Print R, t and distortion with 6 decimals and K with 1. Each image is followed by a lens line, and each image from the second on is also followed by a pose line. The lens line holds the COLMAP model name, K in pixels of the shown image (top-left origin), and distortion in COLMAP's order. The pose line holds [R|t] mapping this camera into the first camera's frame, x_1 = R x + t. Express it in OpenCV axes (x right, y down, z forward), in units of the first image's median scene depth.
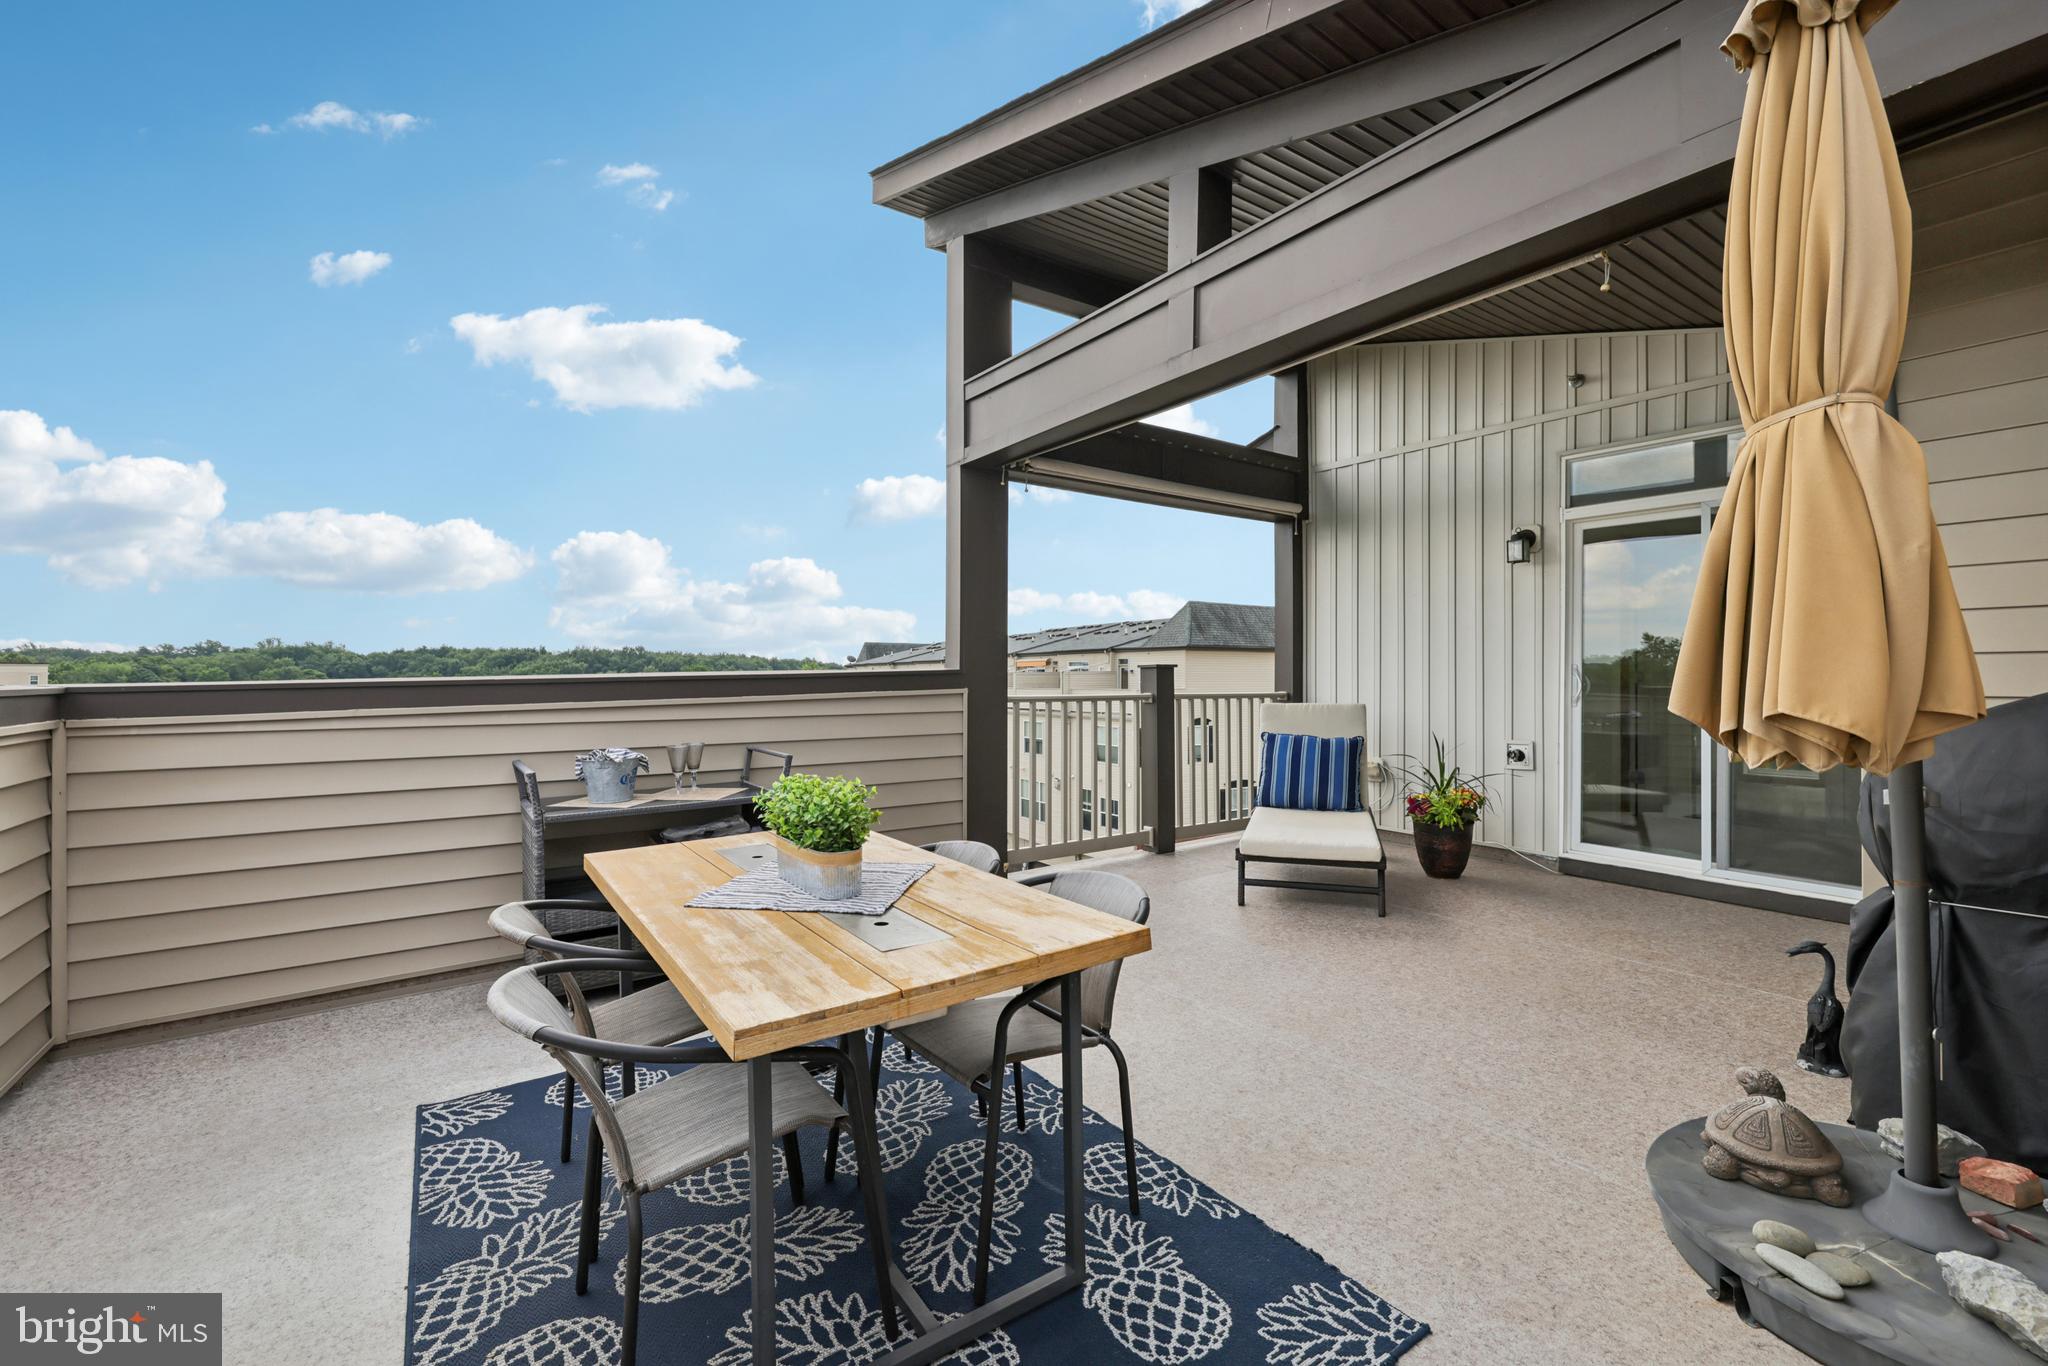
lens RADIAL K [[875.4, 0, 1007.9], [0, 875.4, 679.2], [0, 0, 1]] dist [0.003039, -0.000081]
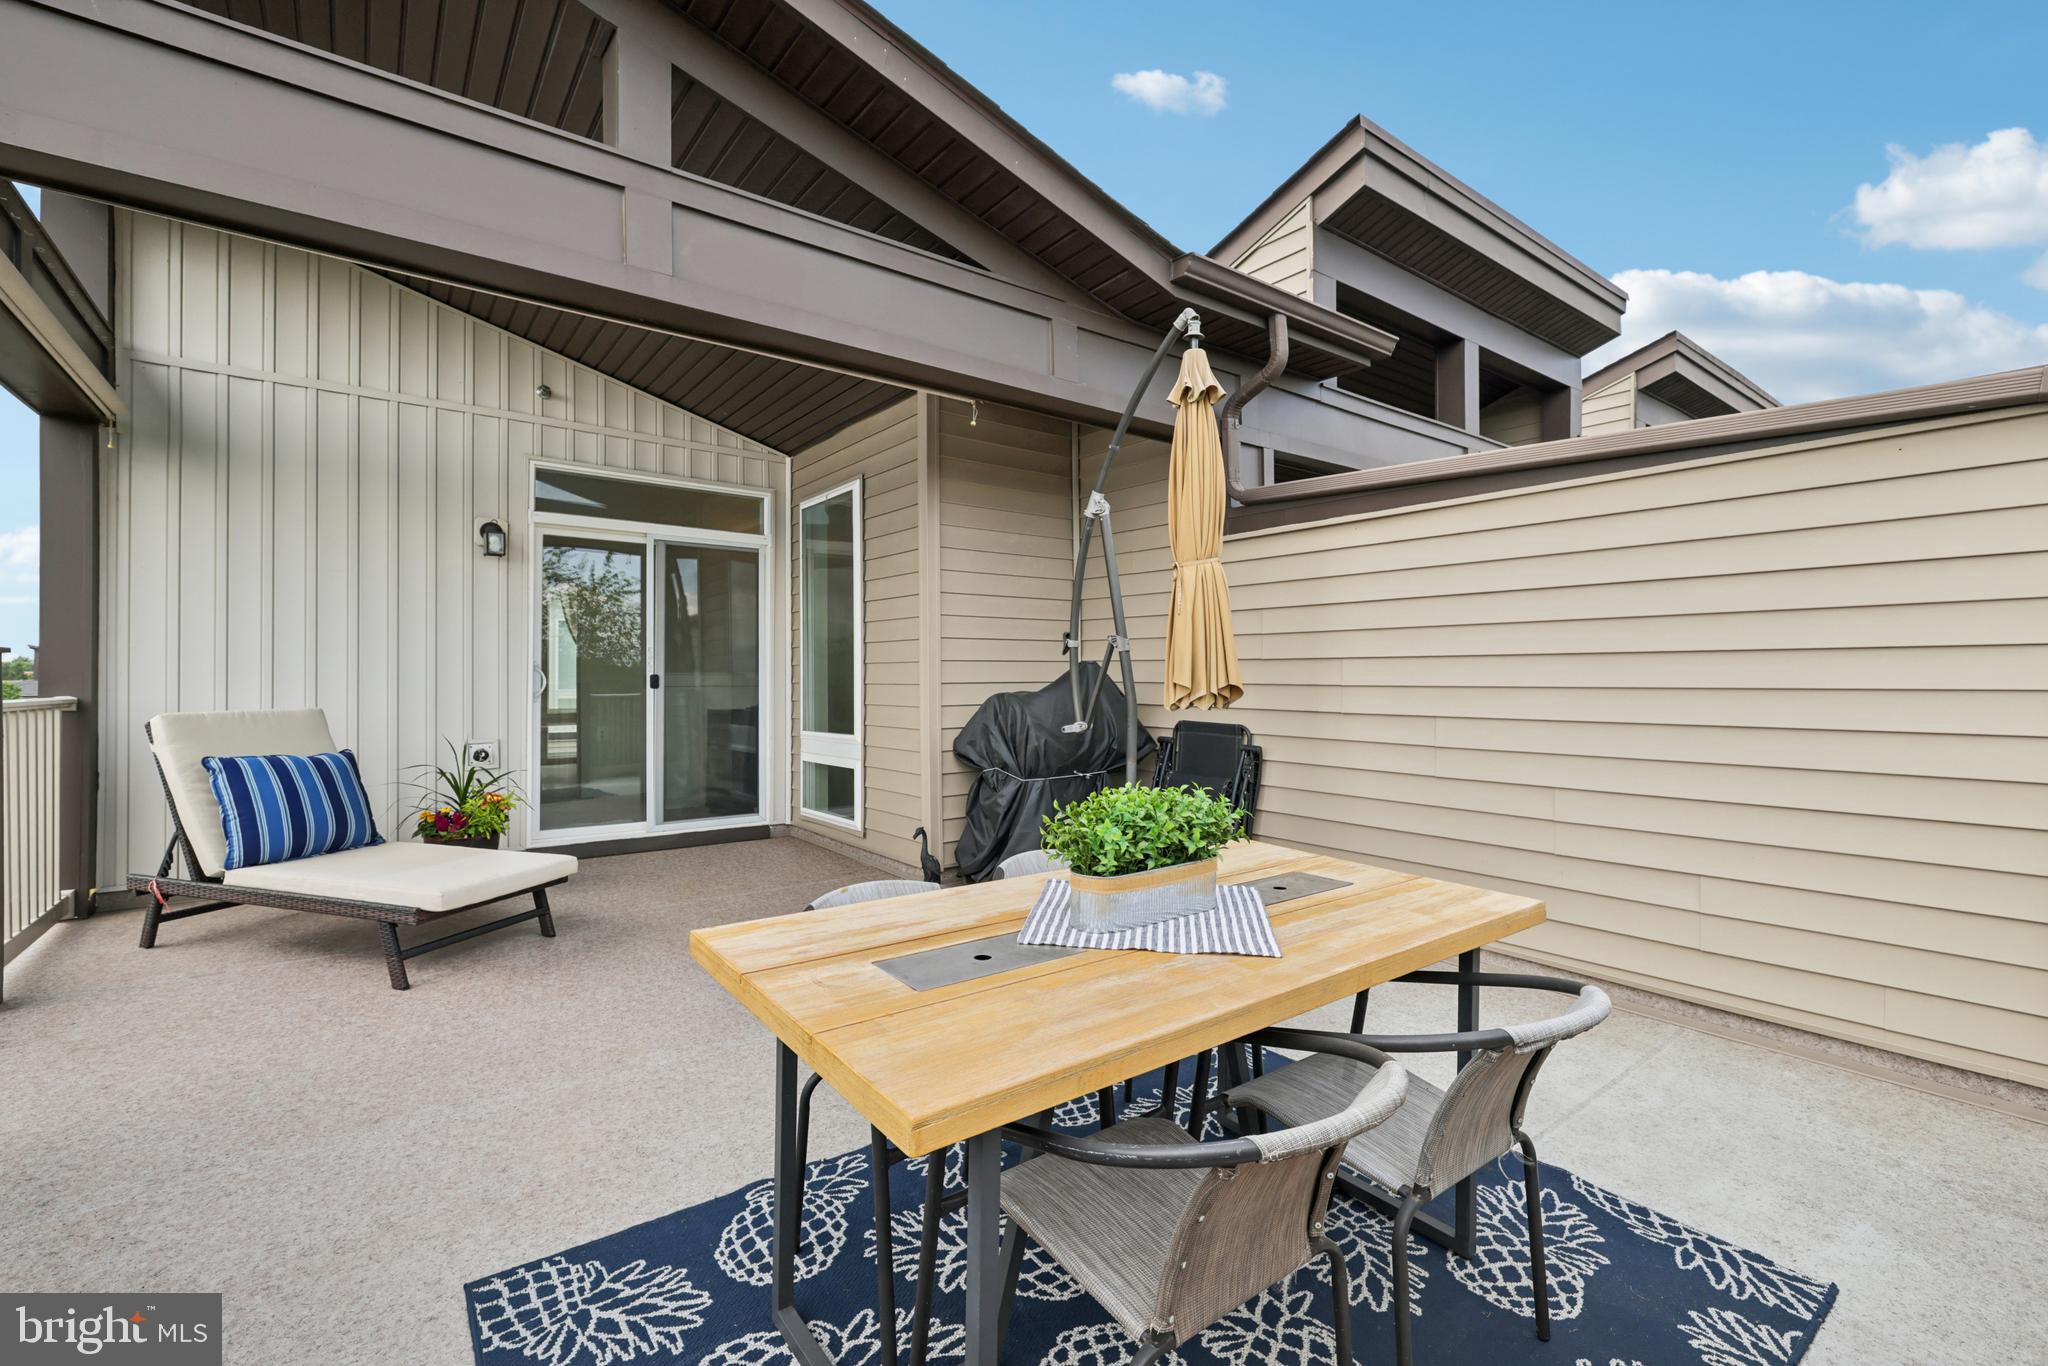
lens RADIAL K [[903.8, 0, 1031.2], [0, 903.8, 666.8], [0, 0, 1]] dist [0.000031, -0.000170]
pose [[-0.065100, 0.011904, 0.997808, -0.451094], [0.009938, 0.999887, -0.011280, 0.006137], [-0.997829, 0.009182, -0.065211, 0.475657]]
